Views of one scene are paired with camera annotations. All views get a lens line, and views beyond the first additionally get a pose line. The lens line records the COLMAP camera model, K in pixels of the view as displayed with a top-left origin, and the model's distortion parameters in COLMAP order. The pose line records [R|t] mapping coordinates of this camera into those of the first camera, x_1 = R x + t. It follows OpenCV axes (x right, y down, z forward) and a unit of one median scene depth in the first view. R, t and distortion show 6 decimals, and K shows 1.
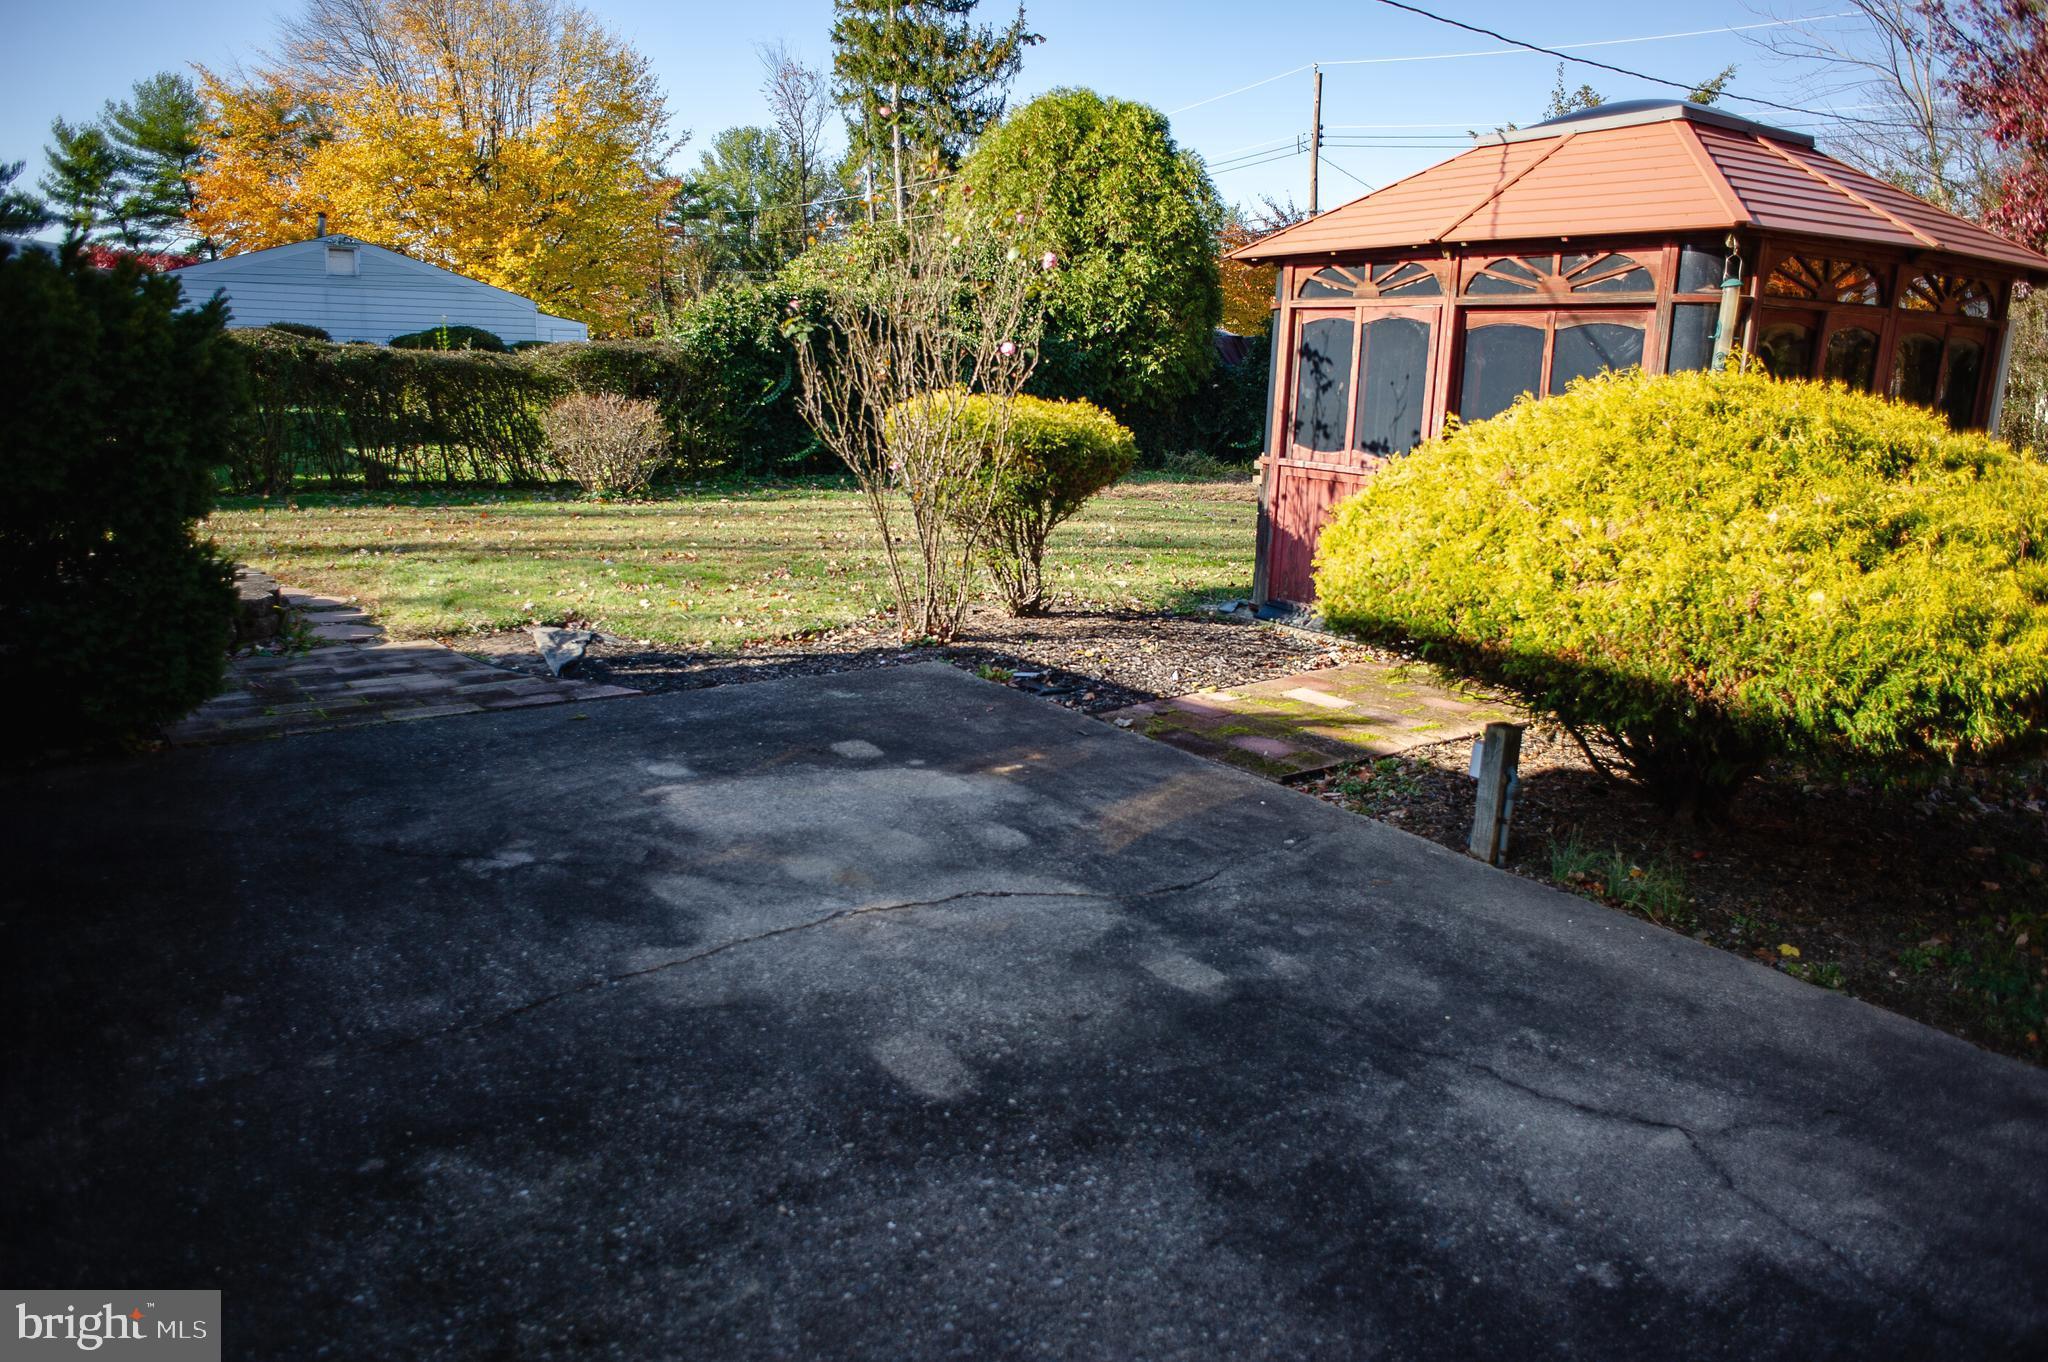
lens RADIAL K [[1384.4, 0, 1024.0], [0, 1384.4, 681.0], [0, 0, 1]] dist [0.021049, -0.083415]
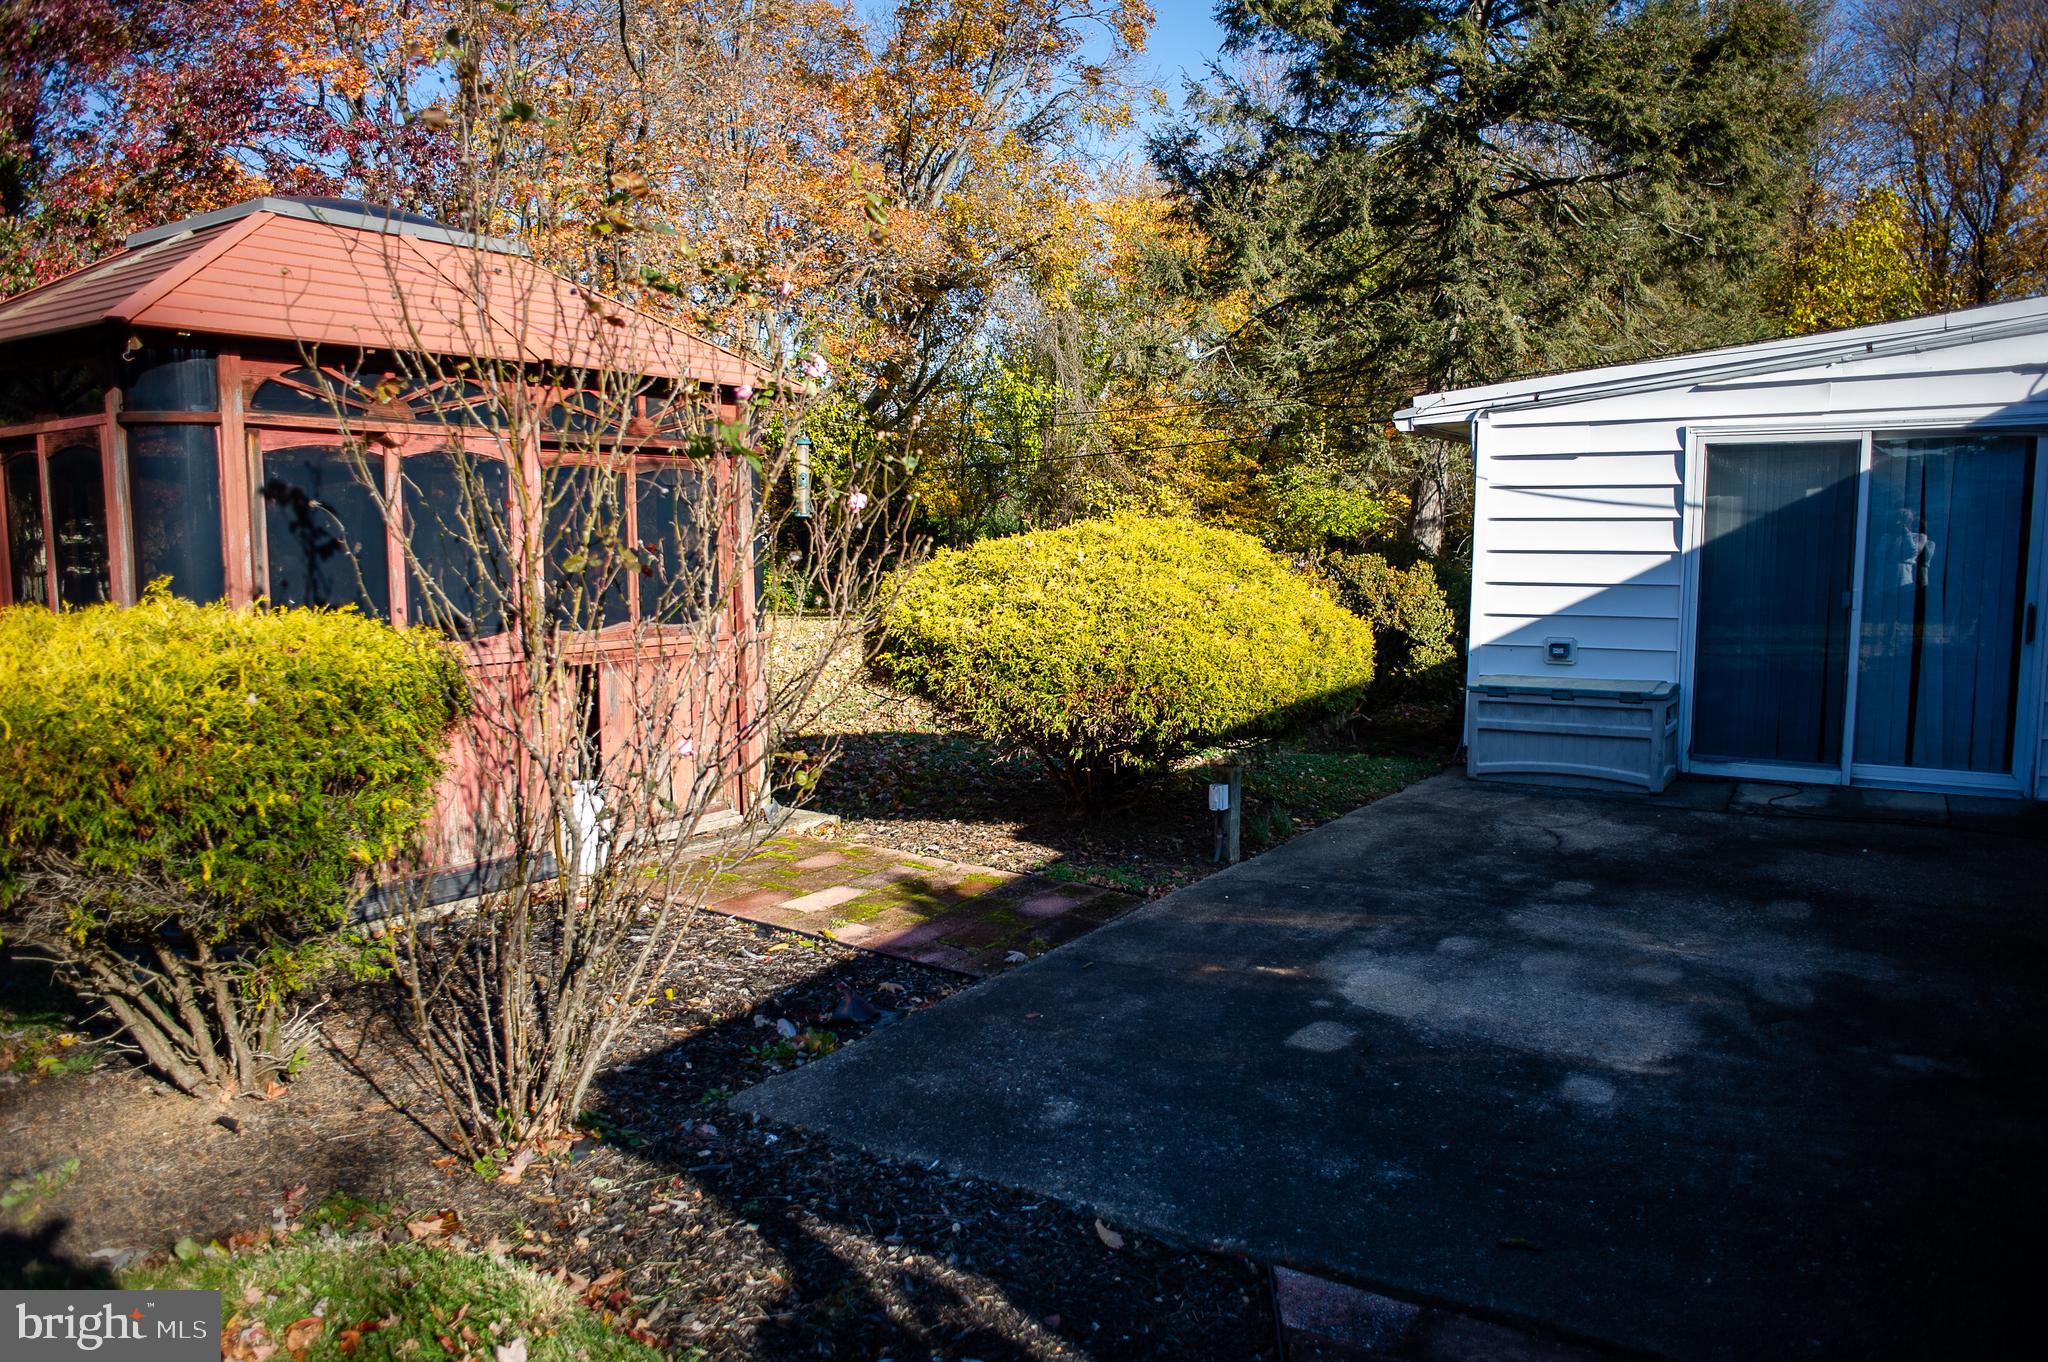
lens RADIAL K [[1405.1, 0, 1024.0], [0, 1405.1, 681.0], [0, 0, 1]] dist [-0.084816, 0.104558]
pose [[-0.385478, -0.122621, 0.914533, -0.739606], [0.193992, 0.958209, 0.210245, -0.331959], [-0.902094, 0.258457, -0.345581, 1.388659]]
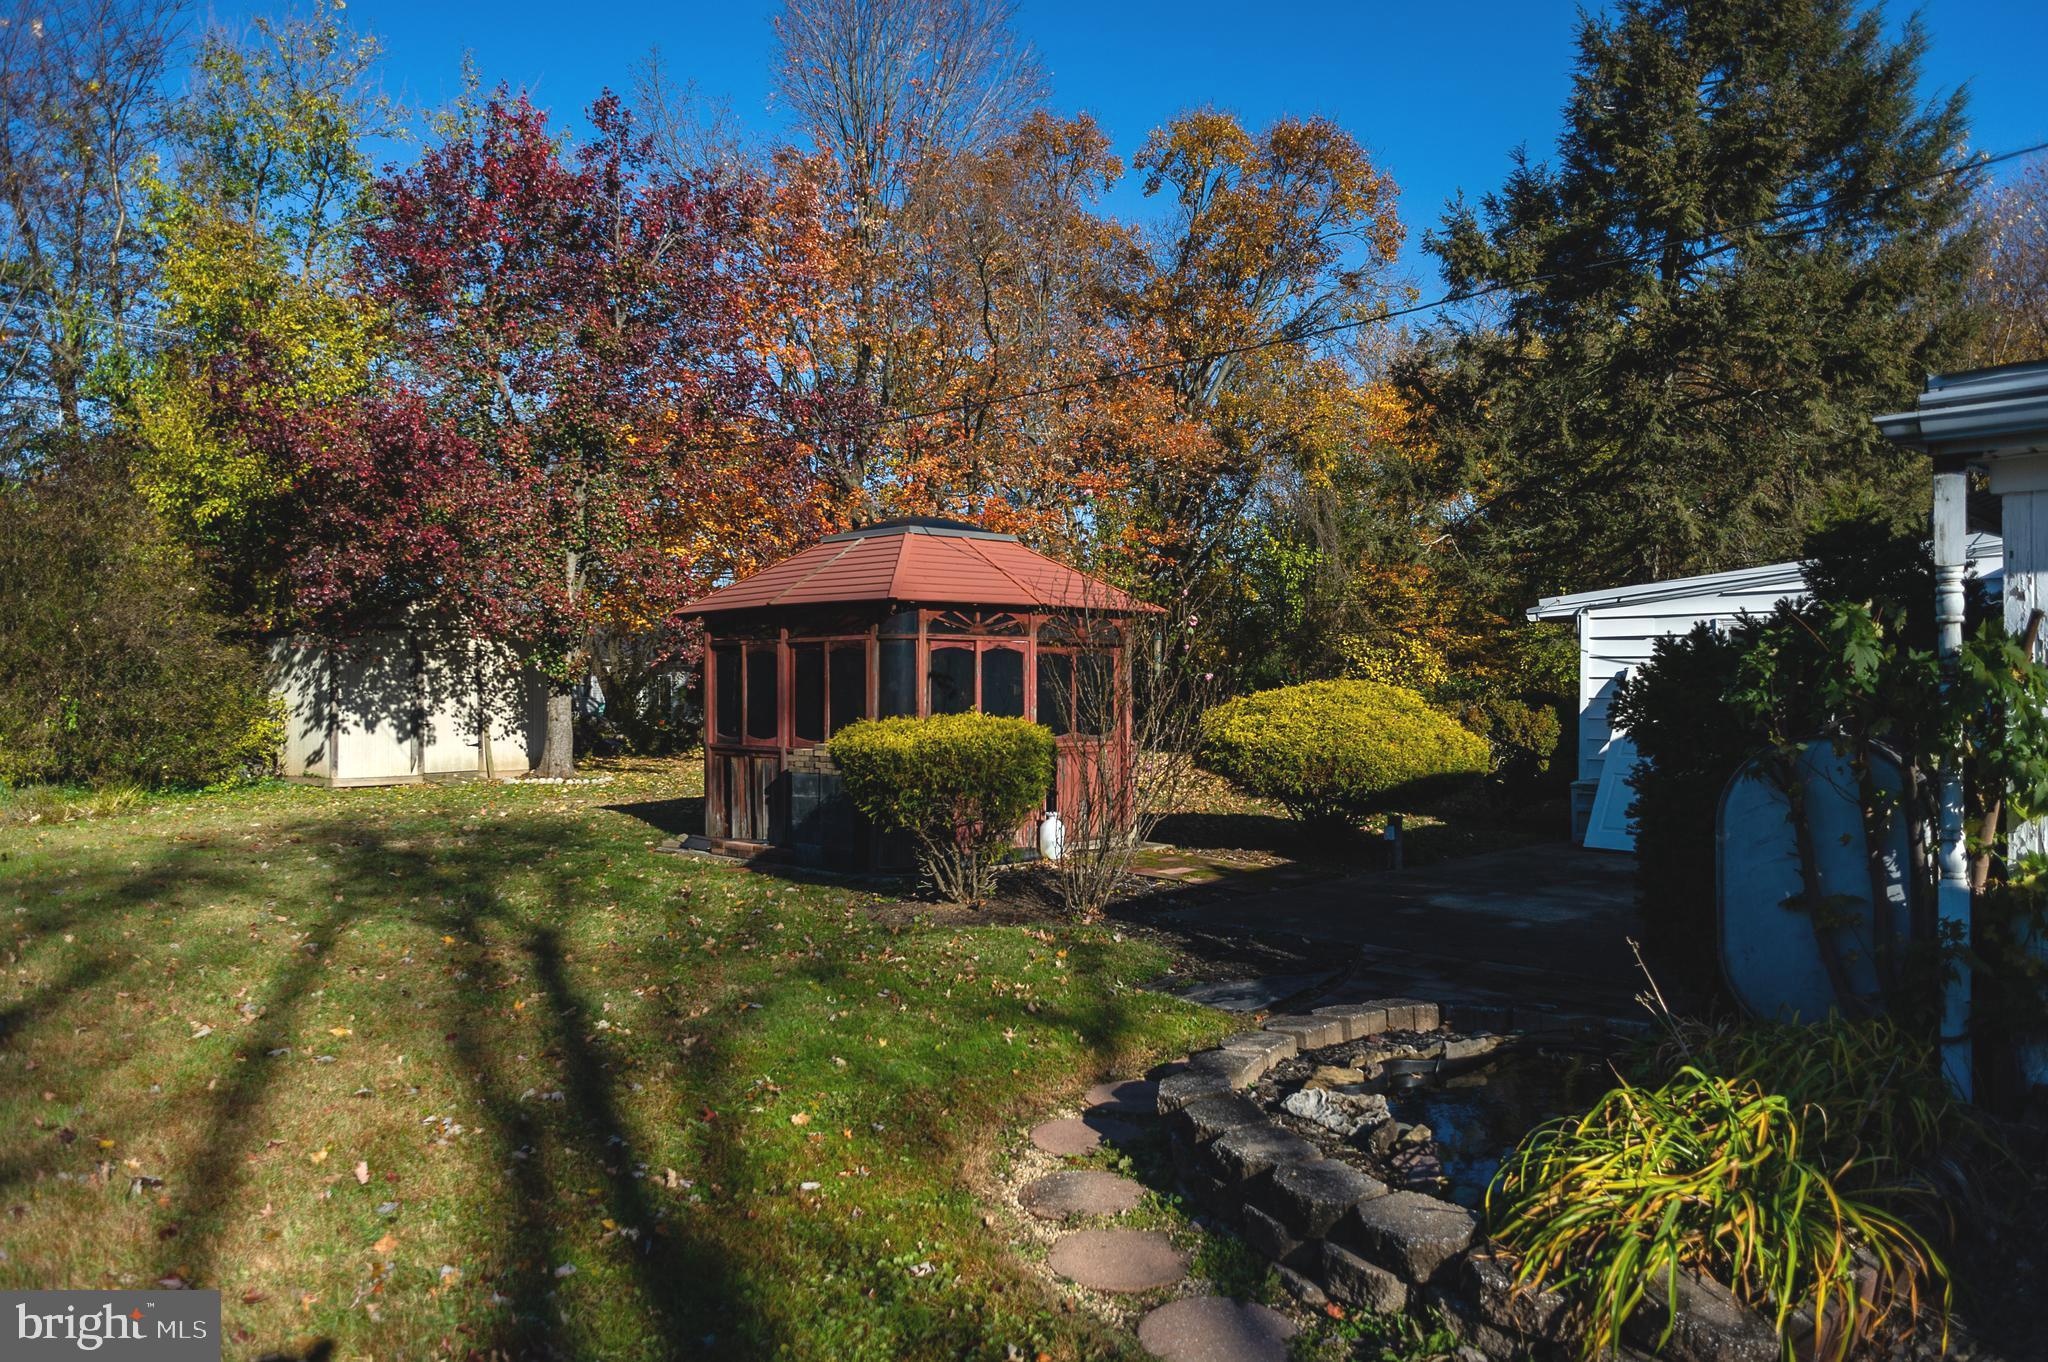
lens RADIAL K [[1384.4, 0, 1024.0], [0, 1384.4, 681.0], [0, 0, 1]] dist [0.021049, -0.083415]
pose [[-0.204475, -0.027851, 0.978475, -1.705654], [0.208190, 0.975488, 0.071273, -0.454726], [-0.956476, 0.218283, -0.193665, 1.757983]]
